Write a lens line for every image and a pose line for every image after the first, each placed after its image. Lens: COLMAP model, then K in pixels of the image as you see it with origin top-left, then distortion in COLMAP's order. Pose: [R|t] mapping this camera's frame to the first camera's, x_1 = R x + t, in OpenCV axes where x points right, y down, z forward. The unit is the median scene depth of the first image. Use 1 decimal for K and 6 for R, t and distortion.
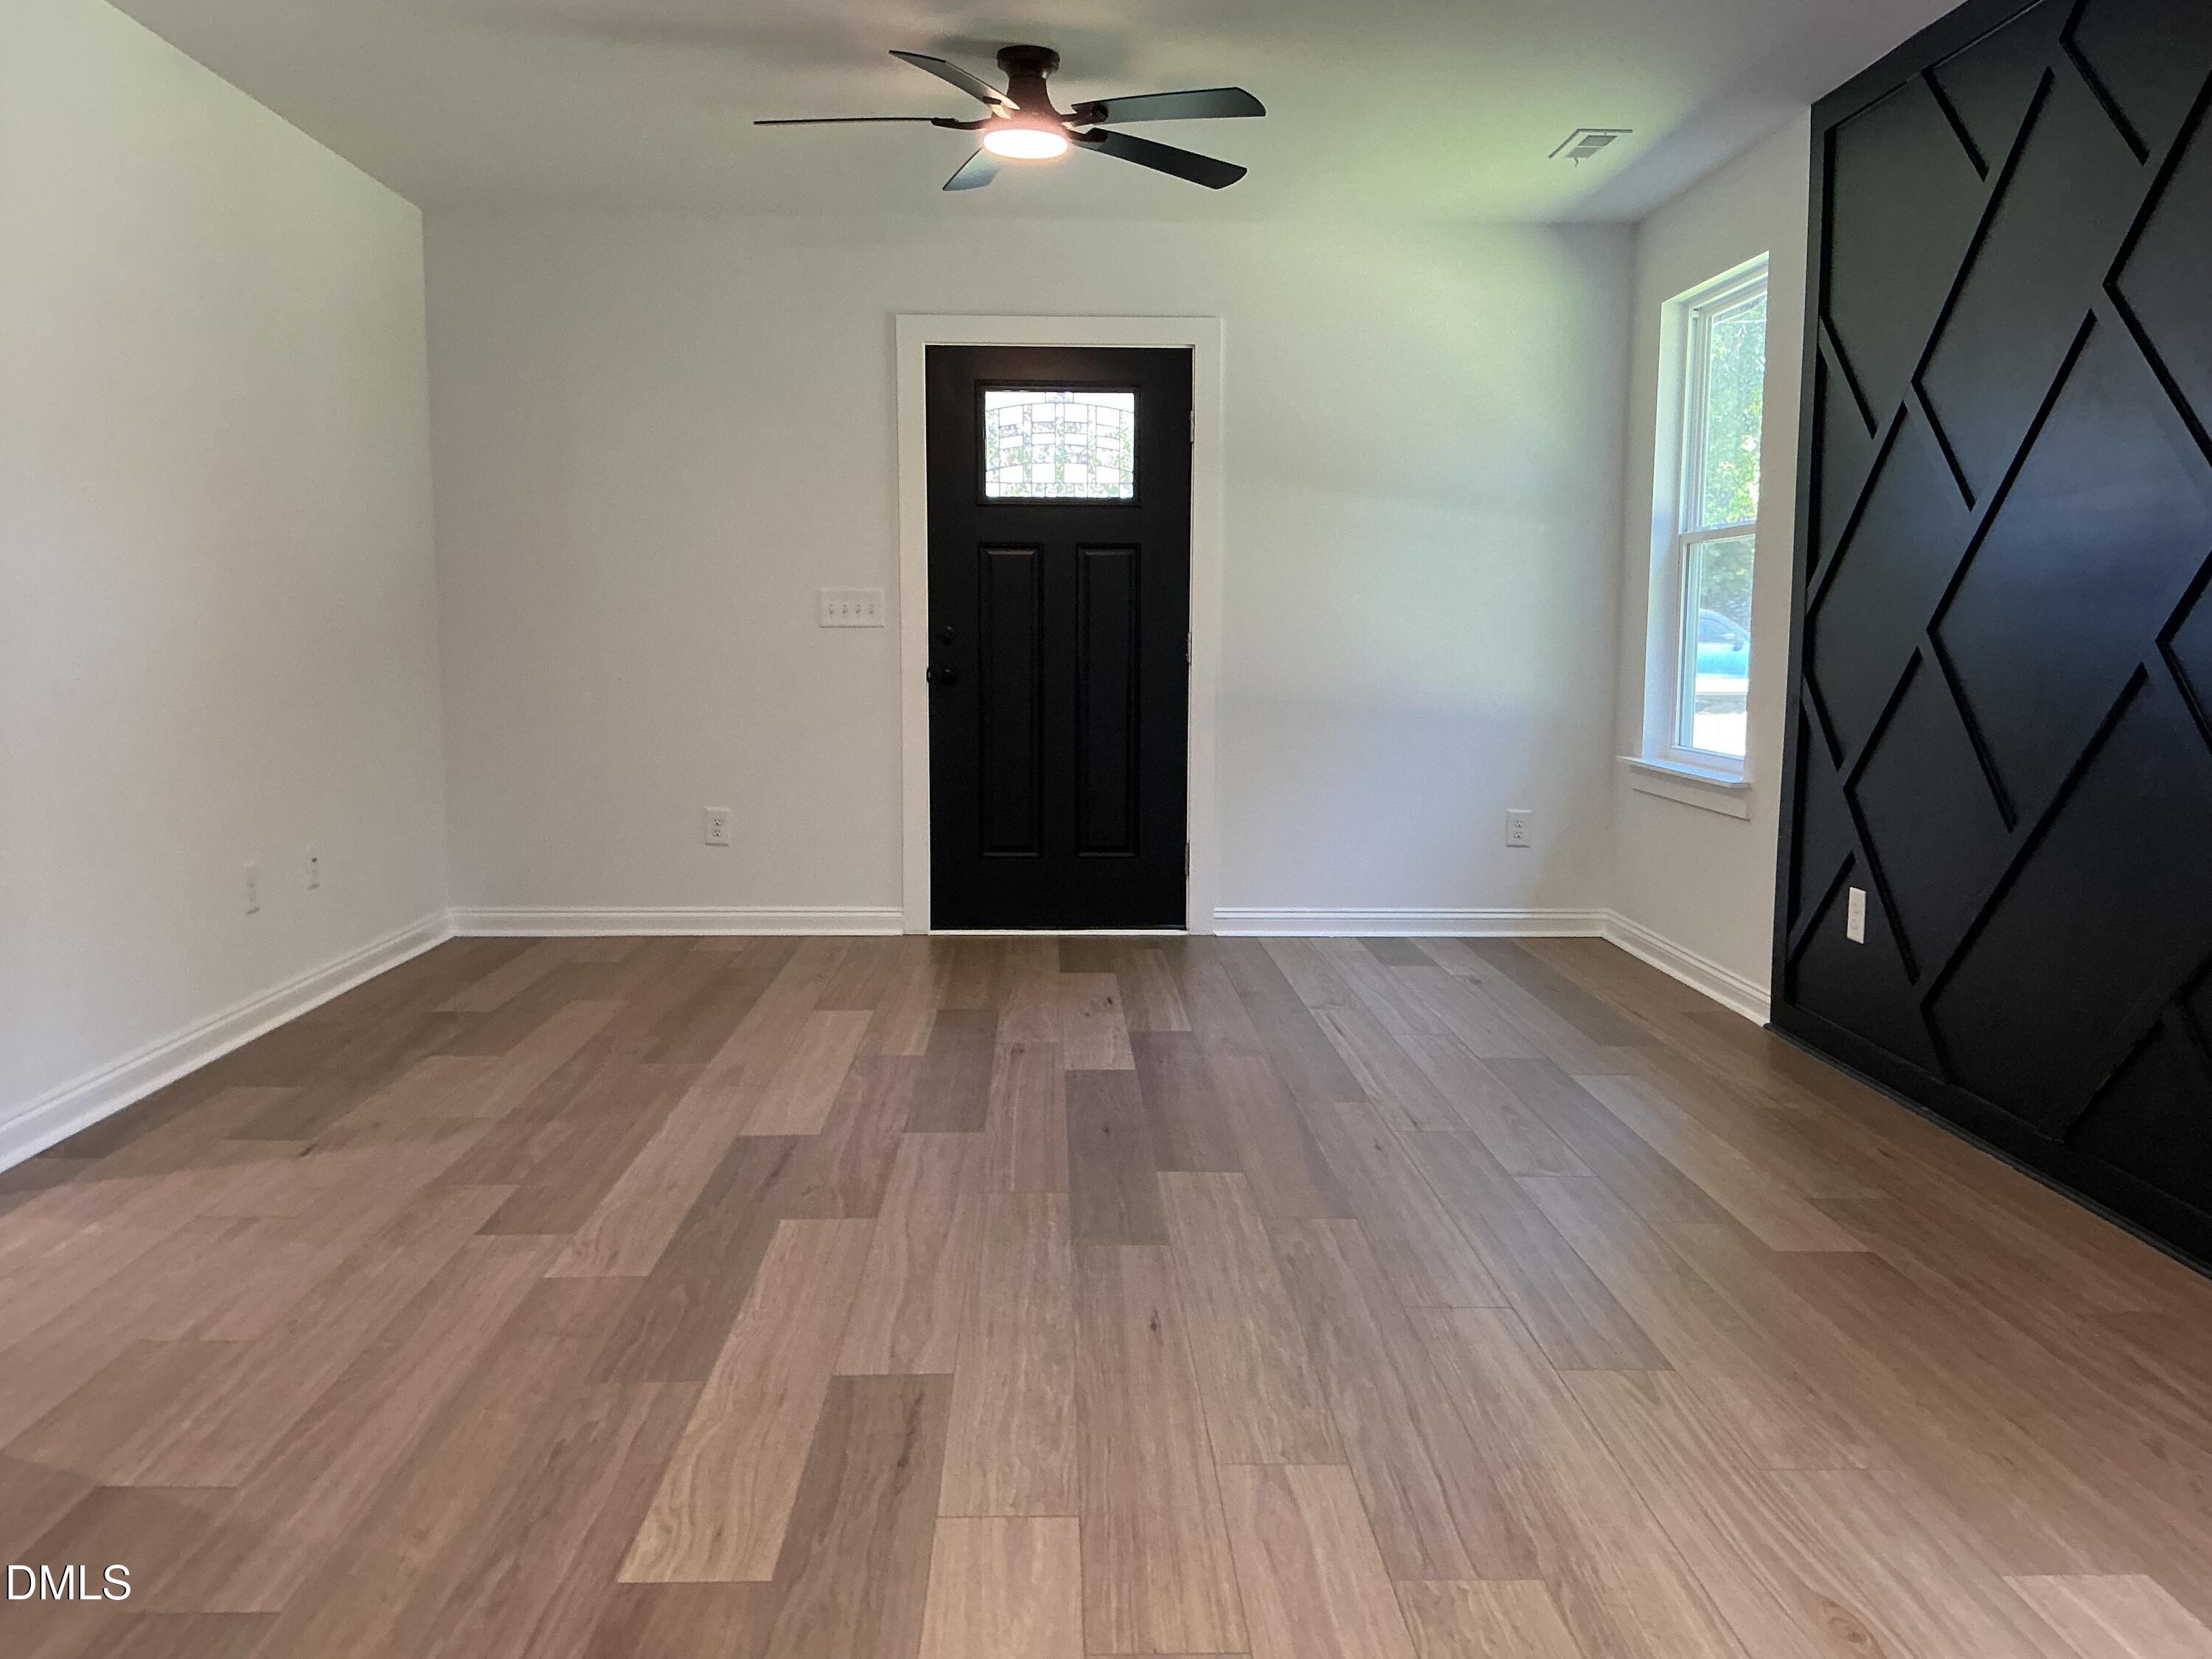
lens RADIAL K [[1841.8, 0, 1106.0], [0, 1841.8, 829.5], [0, 0, 1]] dist [0.165755, -0.337703]
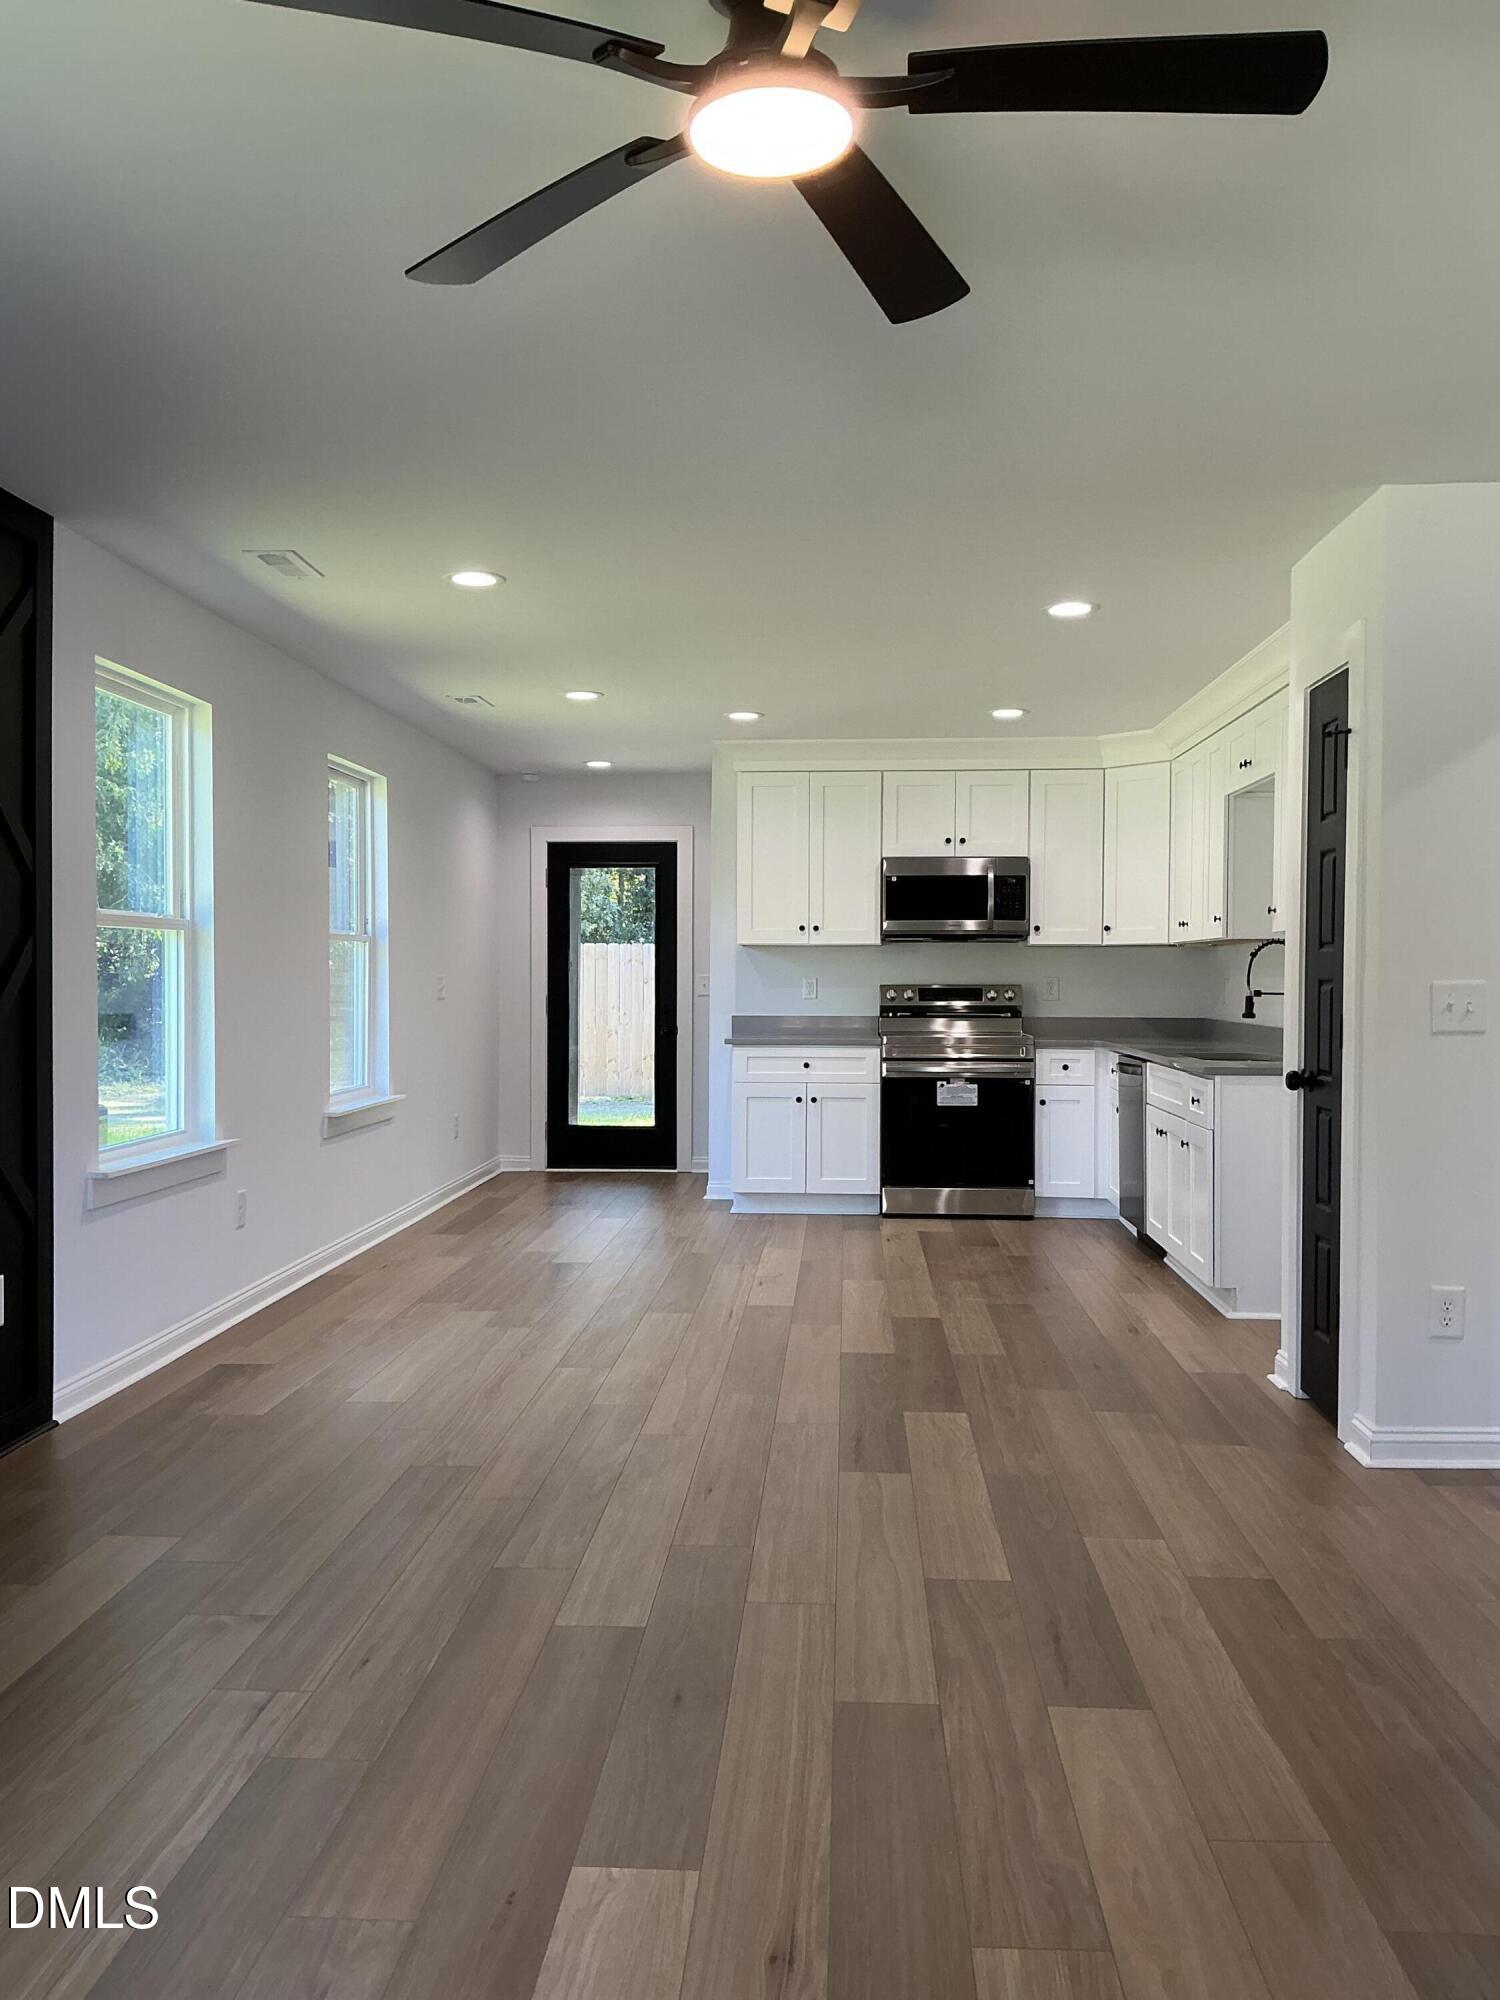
lens RADIAL K [[1665.3, 0, 750.0], [0, 1665.3, 1000.0], [0, 0, 1]] dist [0.165755, -0.337703]
pose [[-0.995879, -0.011463, 0.089967, -0.082784], [-0.000198, 0.992253, 0.124234, -0.197865], [-0.090694, 0.123705, -0.988166, 1.520769]]
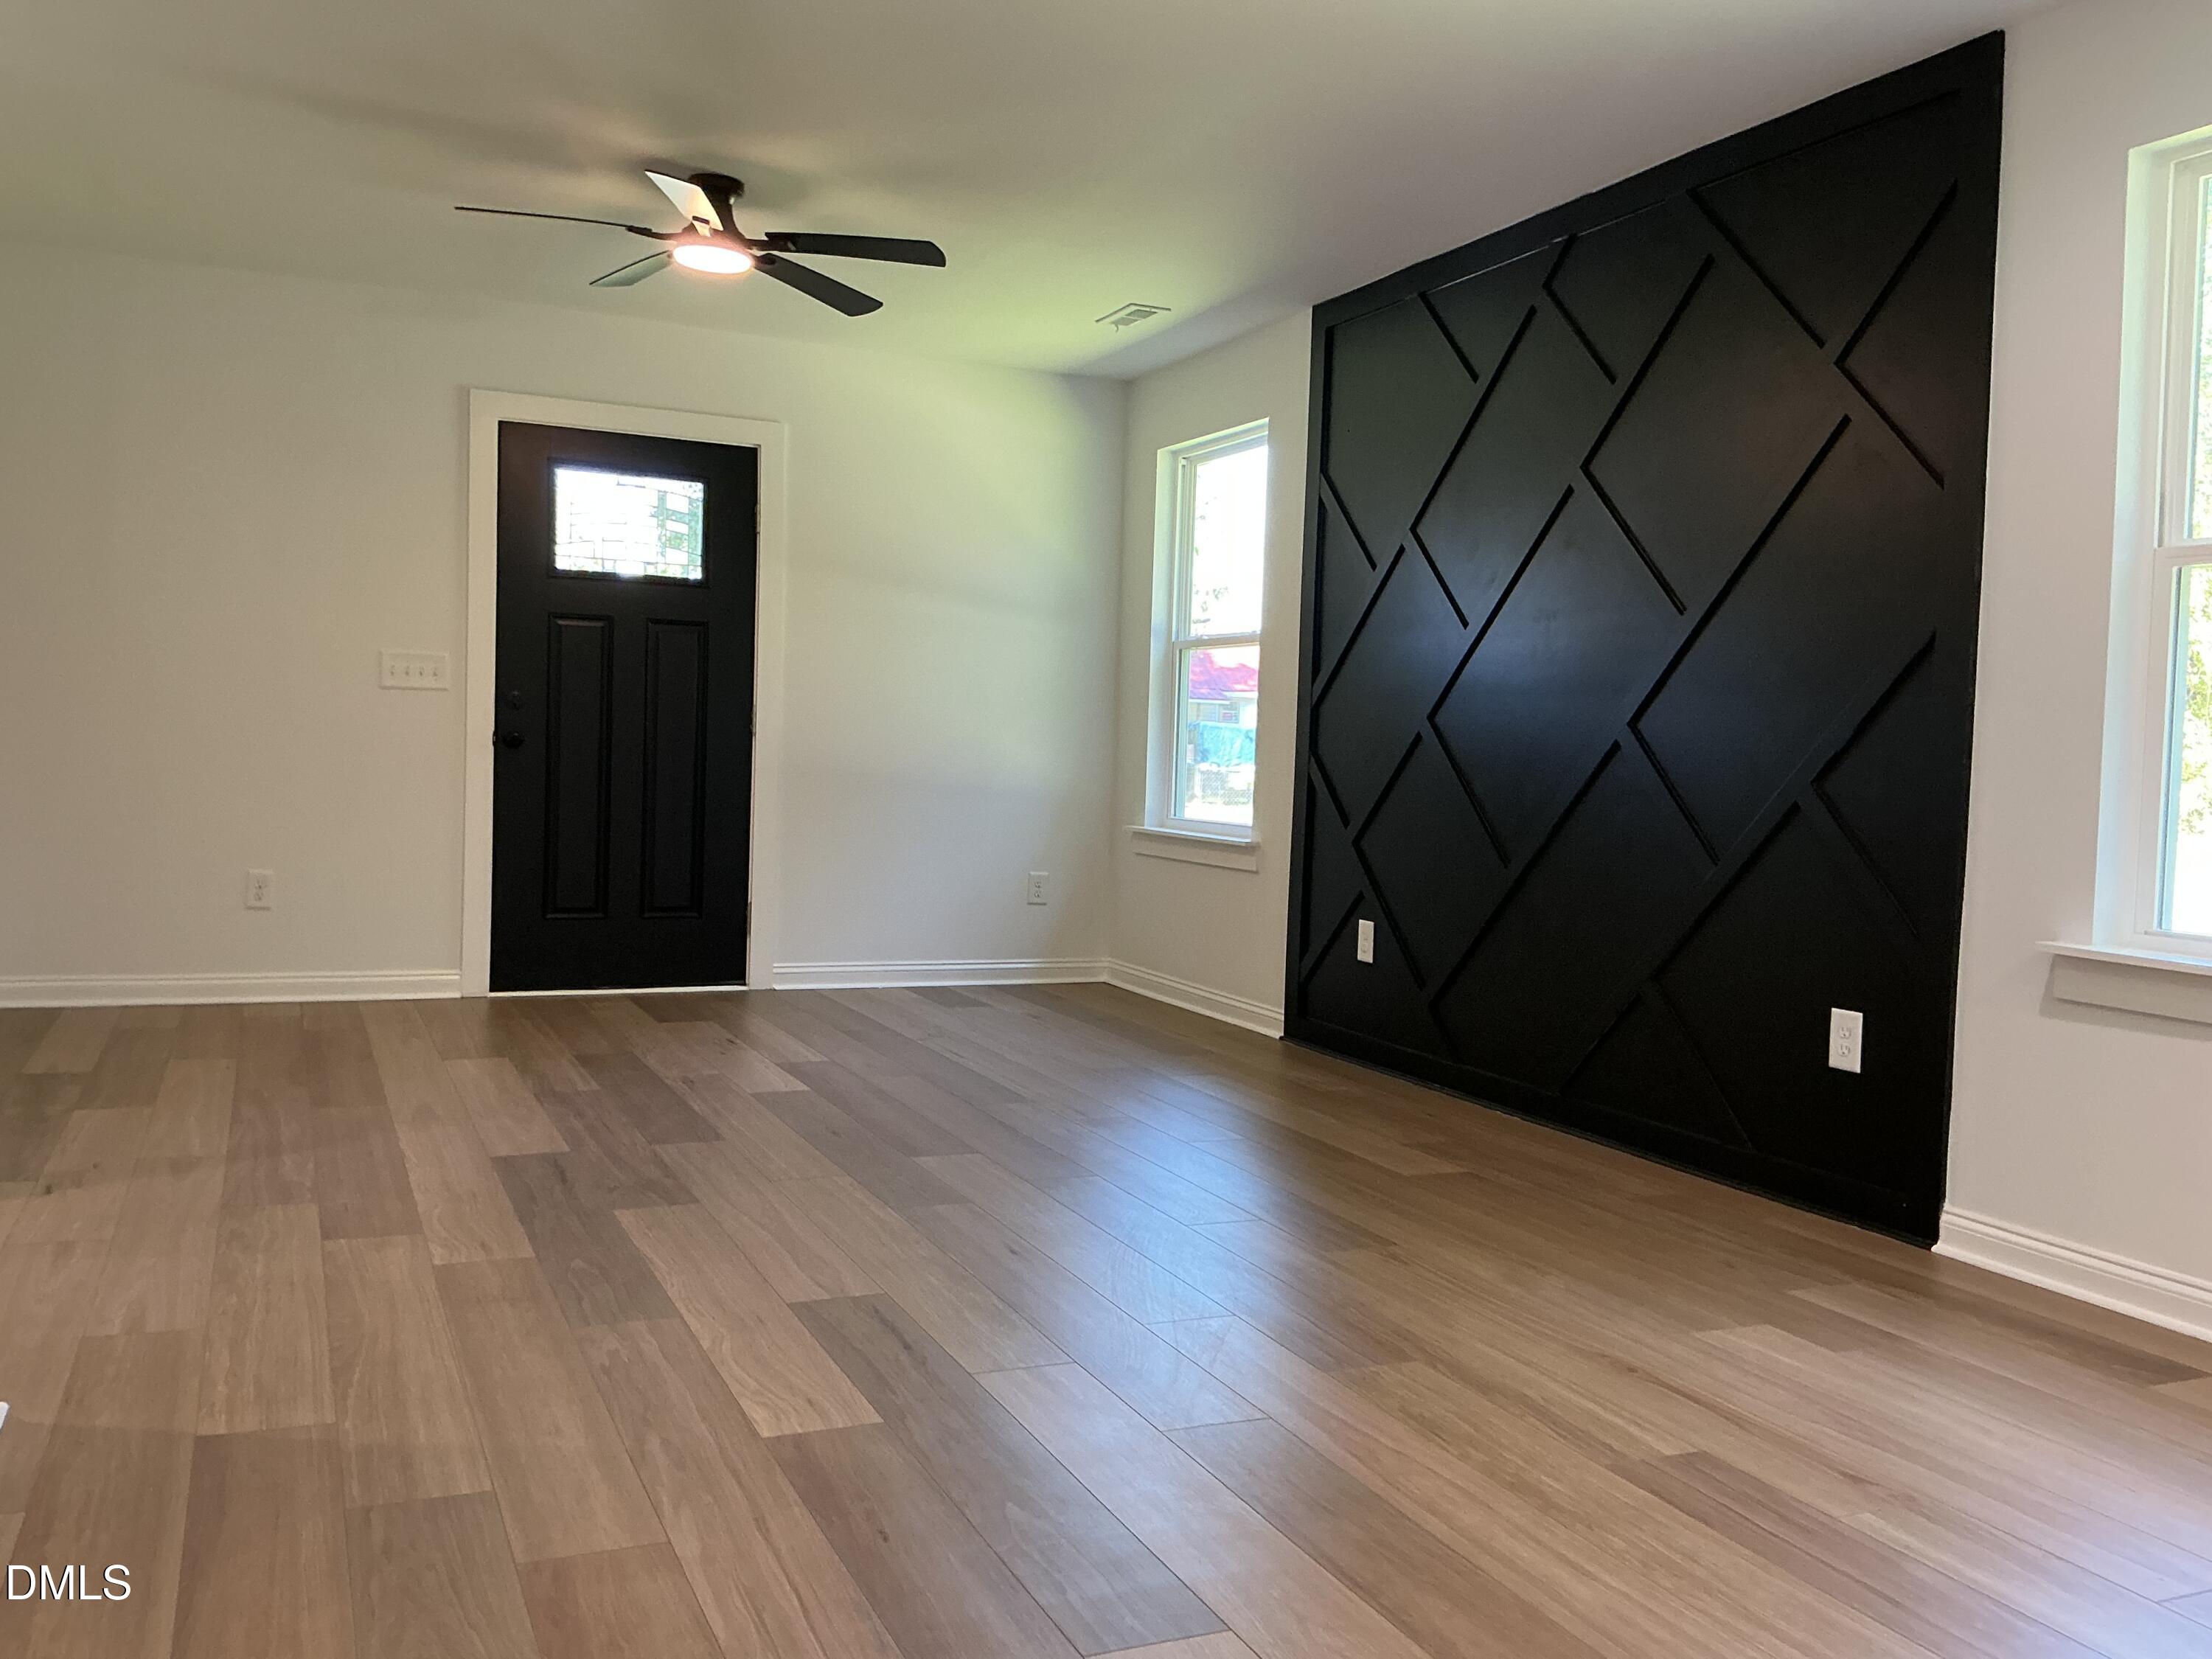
lens RADIAL K [[1841.8, 0, 1106.0], [0, 1841.8, 829.5], [0, 0, 1]] dist [0.165755, -0.337703]
pose [[0.926976, 0.009343, 0.375005, -0.247969], [0.012145, 0.998418, -0.054896, 0.038931], [-0.374924, 0.055442, 0.925396, -0.106083]]
